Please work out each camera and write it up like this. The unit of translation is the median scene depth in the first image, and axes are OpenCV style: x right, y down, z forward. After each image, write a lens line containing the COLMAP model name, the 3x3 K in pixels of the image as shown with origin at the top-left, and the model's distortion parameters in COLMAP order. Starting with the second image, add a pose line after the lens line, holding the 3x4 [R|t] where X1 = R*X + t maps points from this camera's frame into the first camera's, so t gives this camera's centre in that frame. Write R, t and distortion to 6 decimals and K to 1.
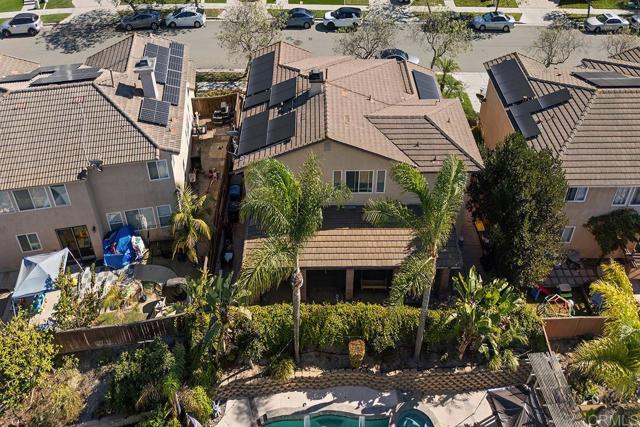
lens RADIAL K [[471.0, 0, 319.6], [0, 471.0, 194.3], [0, 0, 1]] dist [0.076814, -0.082214]
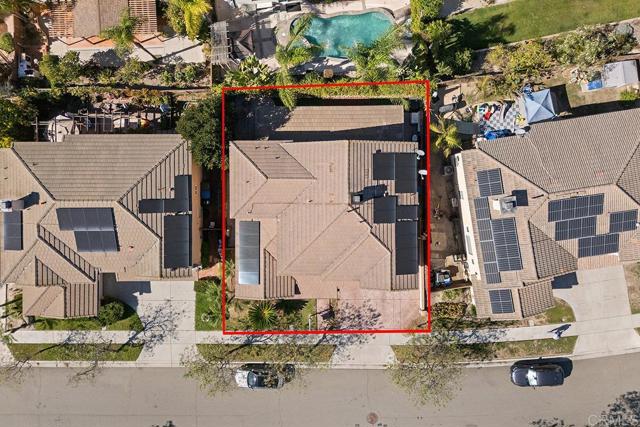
lens RADIAL K [[471.0, 0, 319.6], [0, 471.0, 194.3], [0, 0, 1]] dist [0.076814, -0.082214]
pose [[-0.999566, -0.021402, 0.020252, 0.058853], [0.029279, -0.644346, 0.764173, -1.078153], [-0.003305, 0.764434, 0.644693, 0.233213]]
